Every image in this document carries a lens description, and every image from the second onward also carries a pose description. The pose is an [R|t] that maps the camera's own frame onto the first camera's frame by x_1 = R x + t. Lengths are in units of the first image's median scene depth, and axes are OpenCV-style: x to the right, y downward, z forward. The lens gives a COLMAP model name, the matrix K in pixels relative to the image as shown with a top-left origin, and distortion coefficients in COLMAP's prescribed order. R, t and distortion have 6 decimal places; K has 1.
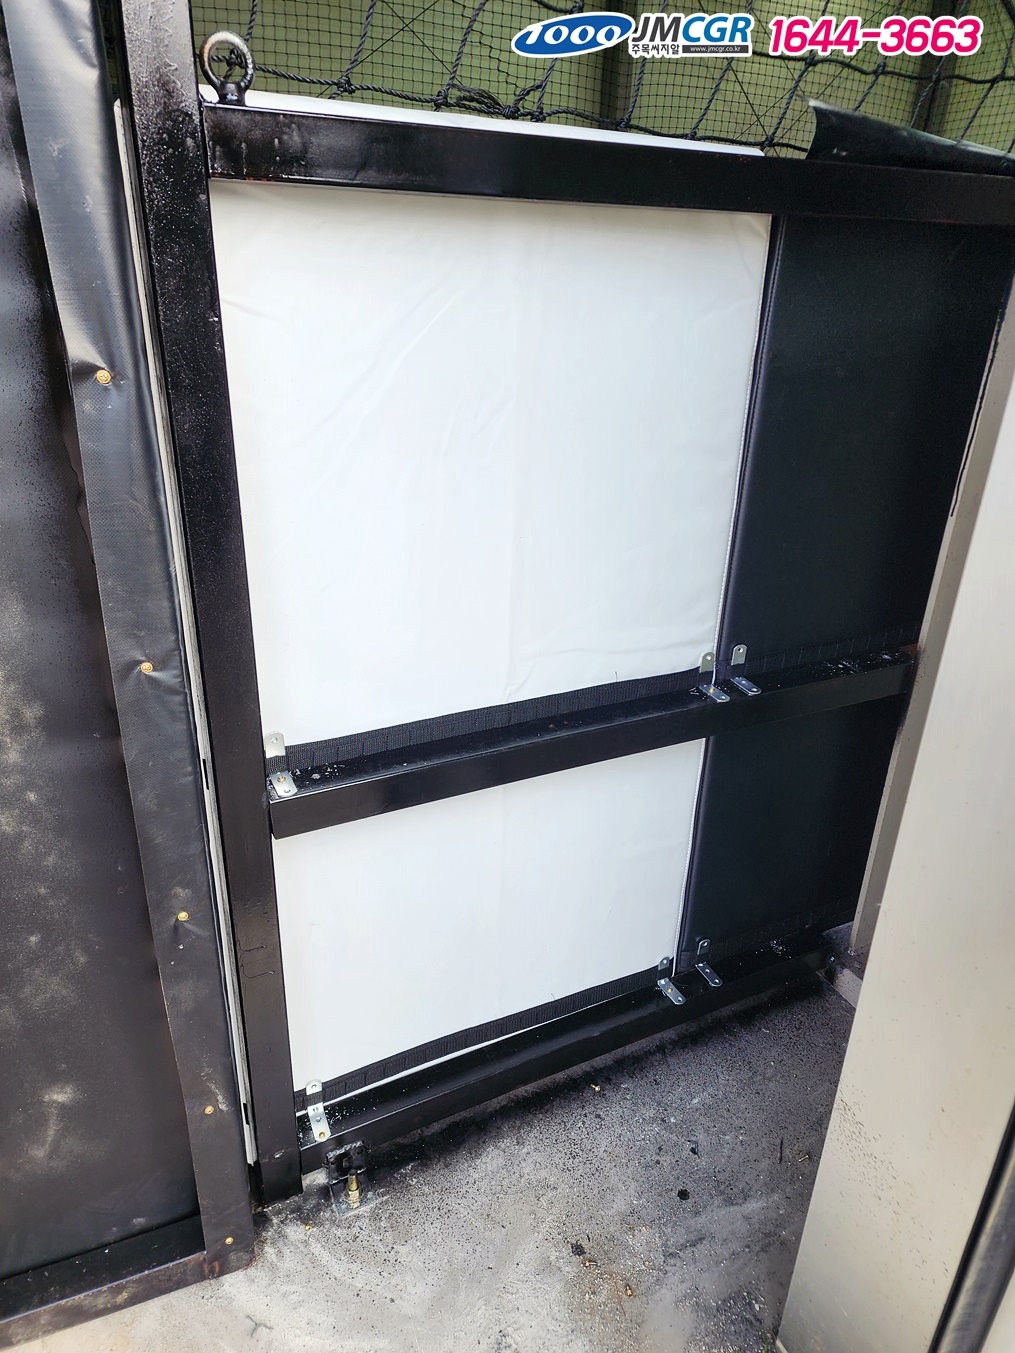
lens RADIAL K [[934.6, 0, 514.1], [0, 934.6, 680.1], [0, 0, 1]] dist [0.114422, -0.080052]
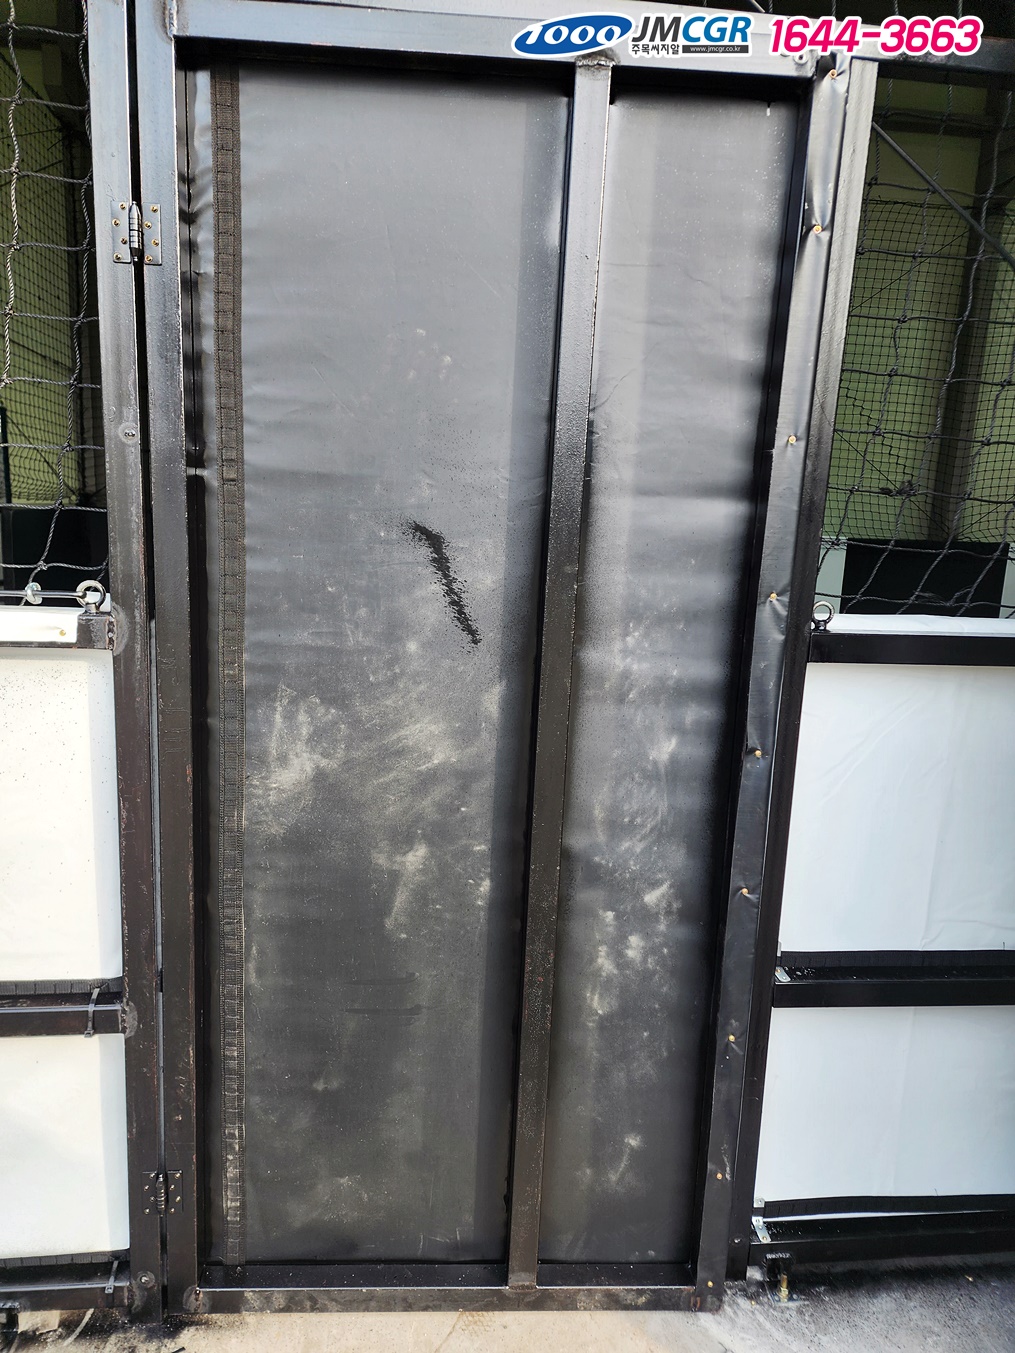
lens RADIAL K [[934.6, 0, 514.1], [0, 934.6, 680.1], [0, 0, 1]] dist [0.114422, -0.080052]
pose [[0.946619, 0.080510, -0.312139, -0.189107], [-0.155573, 0.962179, -0.223628, 0.054667], [0.282329, 0.260251, 0.923342, -0.736450]]
